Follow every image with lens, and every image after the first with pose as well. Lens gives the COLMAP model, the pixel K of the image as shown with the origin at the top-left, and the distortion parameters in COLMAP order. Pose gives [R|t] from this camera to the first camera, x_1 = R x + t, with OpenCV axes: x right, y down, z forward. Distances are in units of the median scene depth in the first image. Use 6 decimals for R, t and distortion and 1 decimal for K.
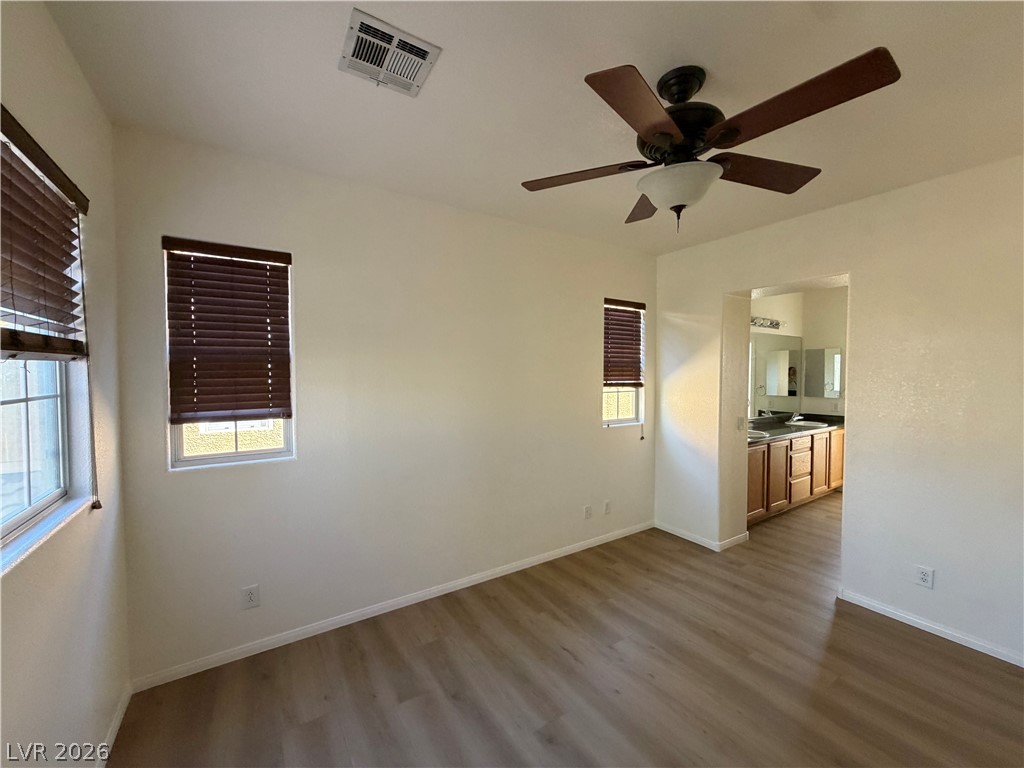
lens RADIAL K [[408.9, 0, 514.9], [0, 408.9, 386.2], [0, 0, 1]] dist [0.002523, -0.000475]
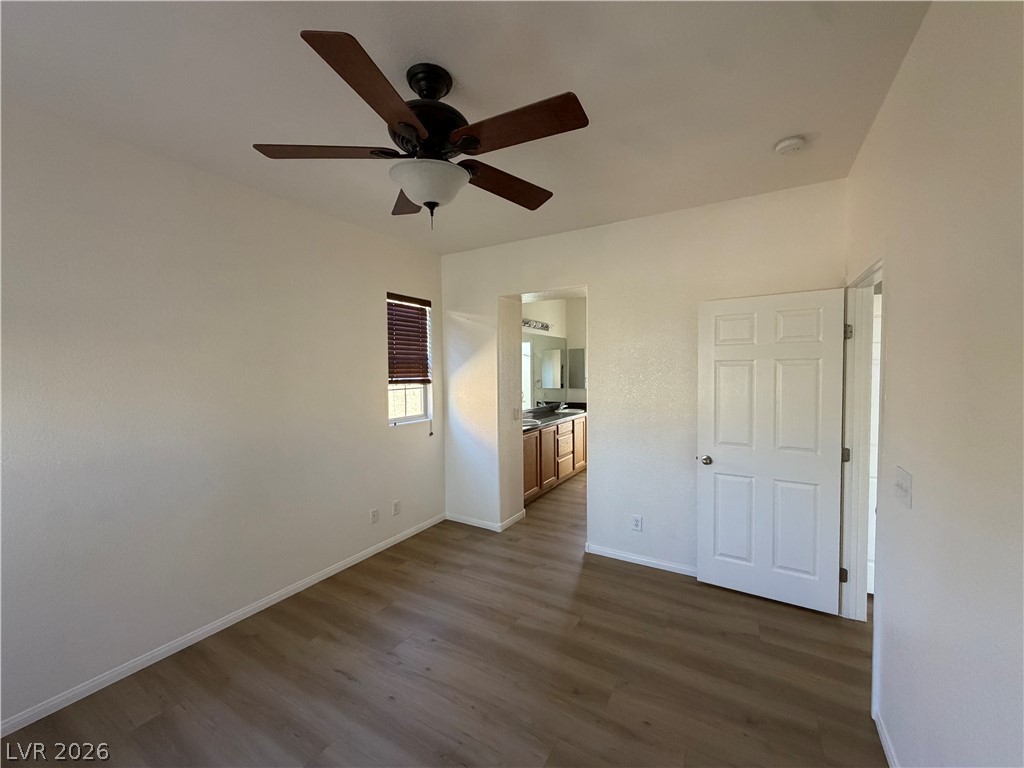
lens RADIAL K [[408.9, 0, 514.1], [0, 408.9, 386.9], [0, 0, 1]] dist [0.002523, -0.000475]
pose [[0.895957, -0.027911, 0.443263, 0.075725], [0.024370, 0.999609, 0.013683, 0.002662], [-0.443472, -0.001457, 0.896287, 0.003358]]
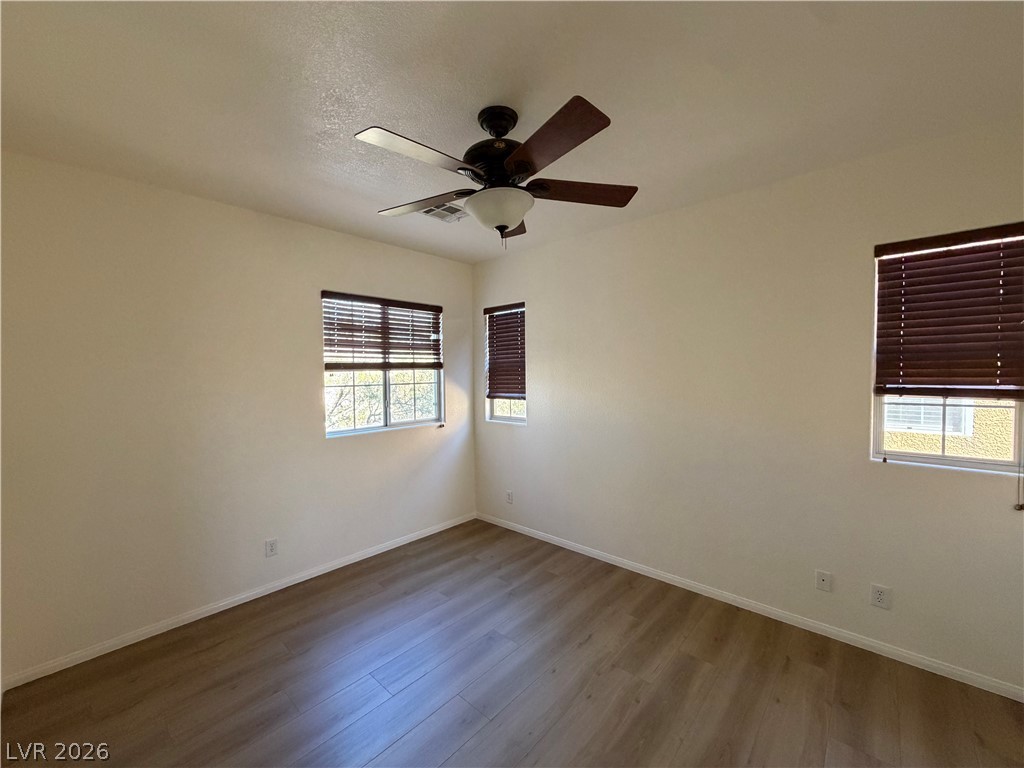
lens RADIAL K [[408.9, 0, 512.0], [0, 408.9, 387.2], [0, 0, 1]] dist [0.002523, -0.000475]
pose [[0.256108, 0.031185, -0.966145, 0.935811], [-0.023654, 0.999382, 0.025987, -0.015893], [0.966359, 0.016197, 0.256688, 0.463044]]
